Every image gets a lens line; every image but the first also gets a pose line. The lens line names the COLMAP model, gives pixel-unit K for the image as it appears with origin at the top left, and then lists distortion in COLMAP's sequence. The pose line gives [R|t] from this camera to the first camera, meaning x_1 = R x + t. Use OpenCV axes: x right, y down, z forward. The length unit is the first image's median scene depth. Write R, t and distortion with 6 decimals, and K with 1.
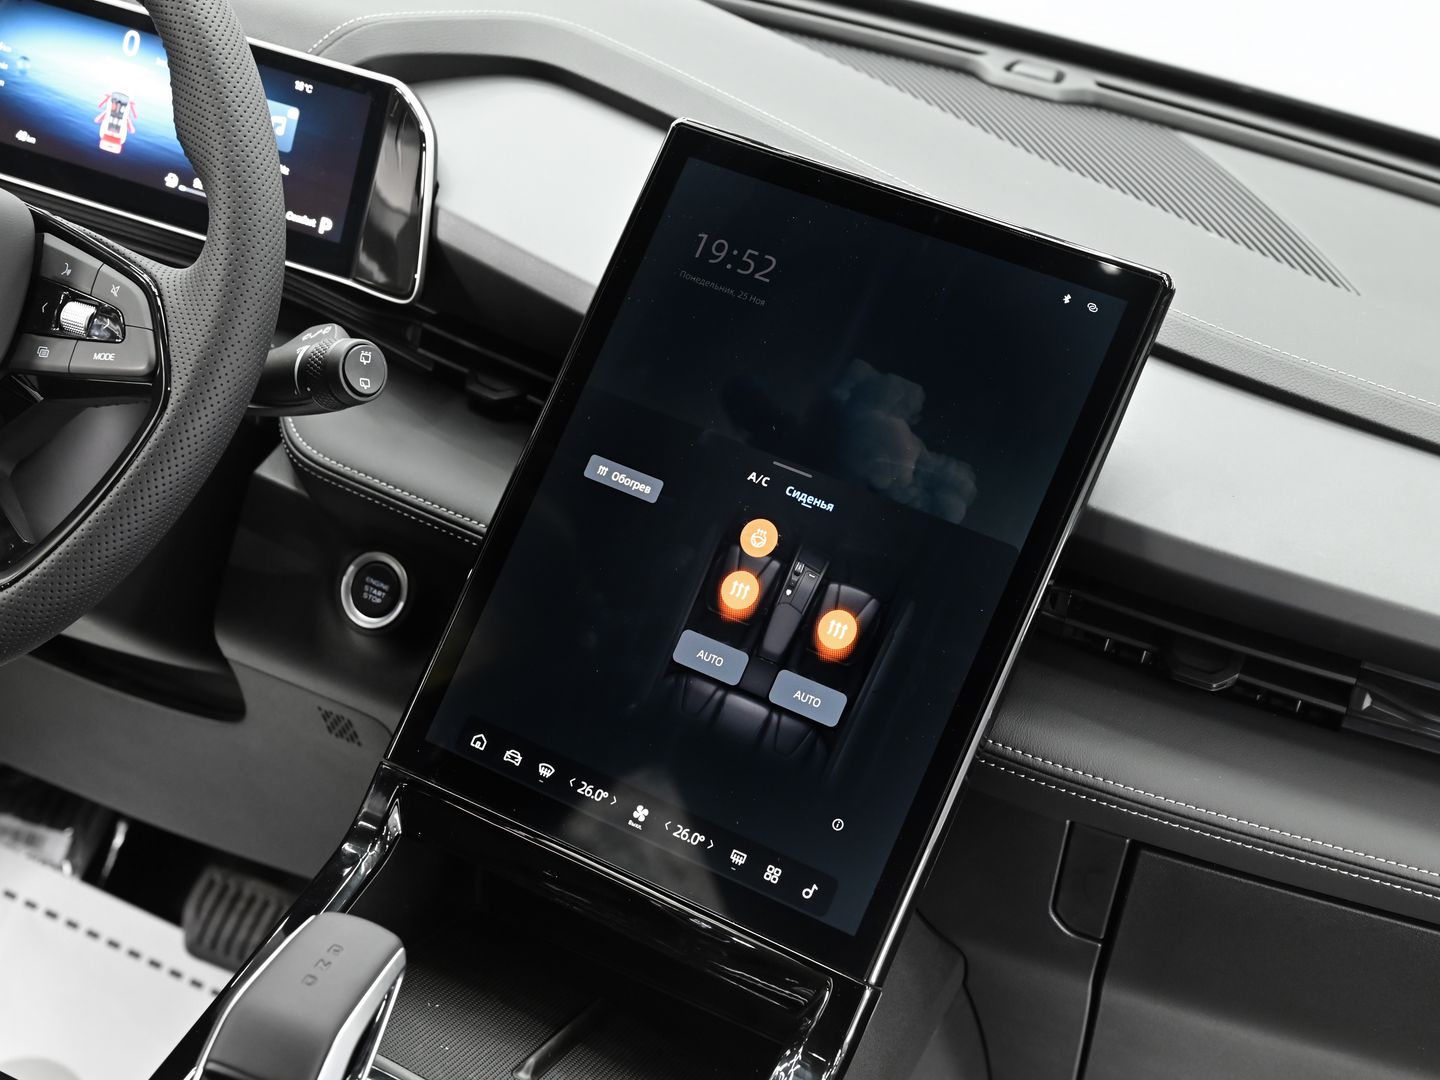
lens RADIAL K [[2459.5, 0, 714.2], [0, 2459.5, 535.9], [0, 0, 1]] dist [0.010145, 0.000000]
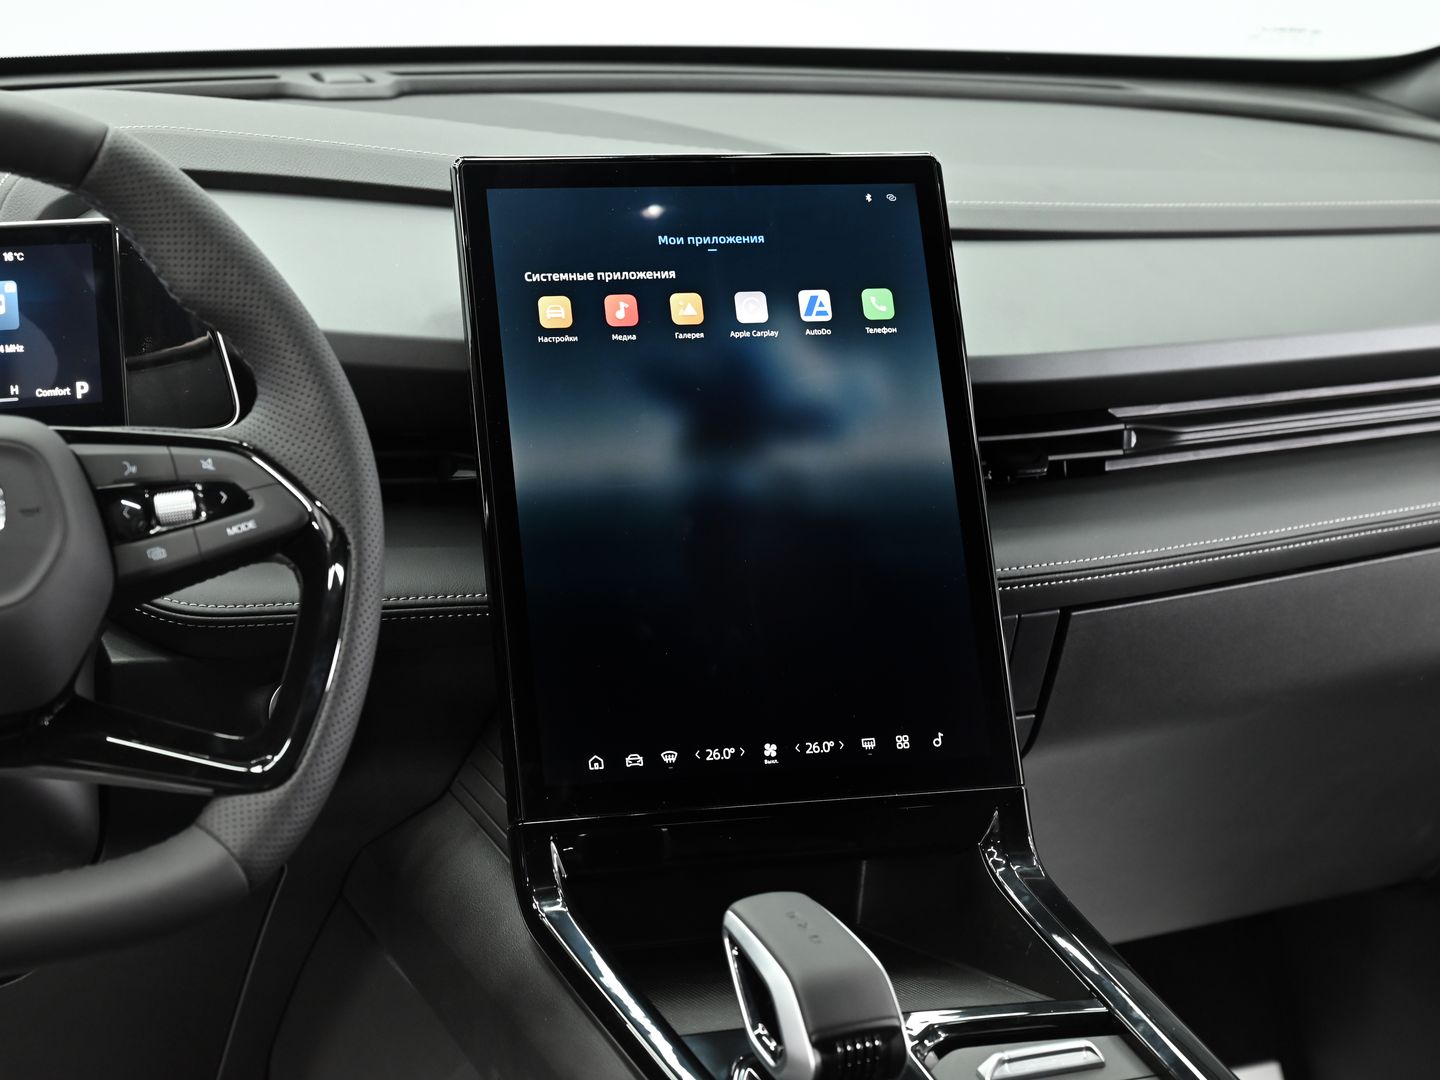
lens RADIAL K [[2973.0, 0, 713.9], [0, 2973.0, 547.9], [0, 0, 1]] dist [-0.006401, 0.000000]
pose [[0.700075, -0.351594, 0.621511, -0.736670], [0.367443, 0.923679, 0.108643, -0.107921], [-0.612275, 0.152311, 0.775835, -0.018167]]
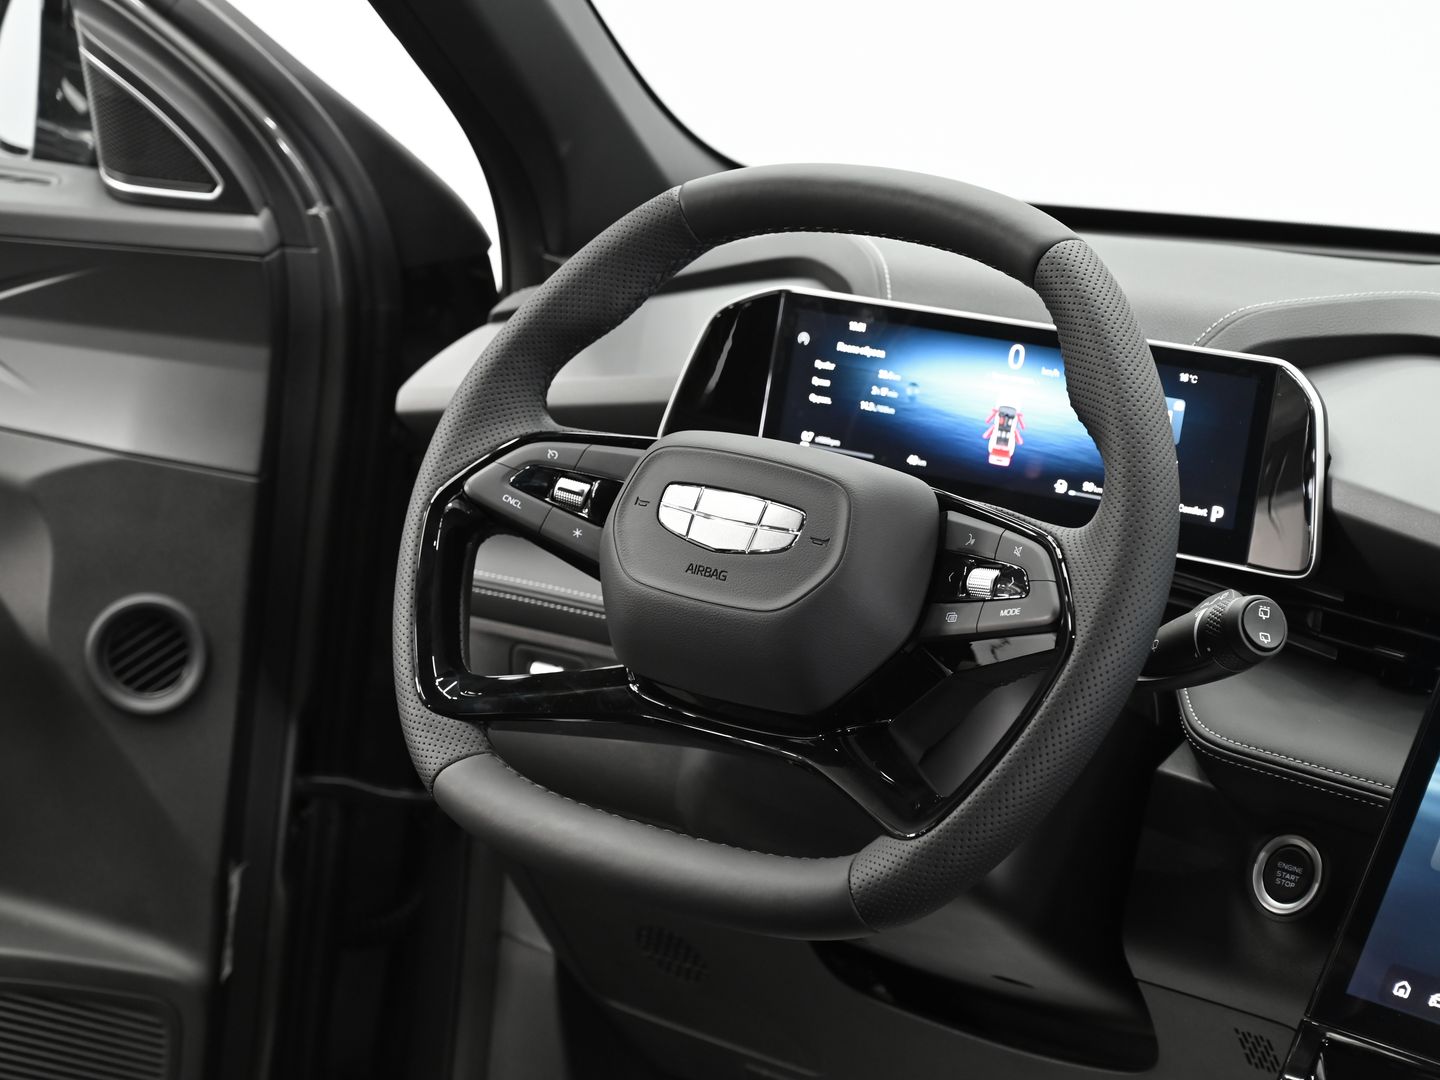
lens RADIAL K [[3282.1, 0, 718.1], [0, 3282.1, 538.0], [0, 0, 1]] dist [-0.030628, 0.000000]
pose [[0.951982, -0.081686, -0.295055, 0.038324], [0.016767, 0.976212, -0.216168, 0.167163], [0.305694, 0.200841, 0.930706, -0.282283]]
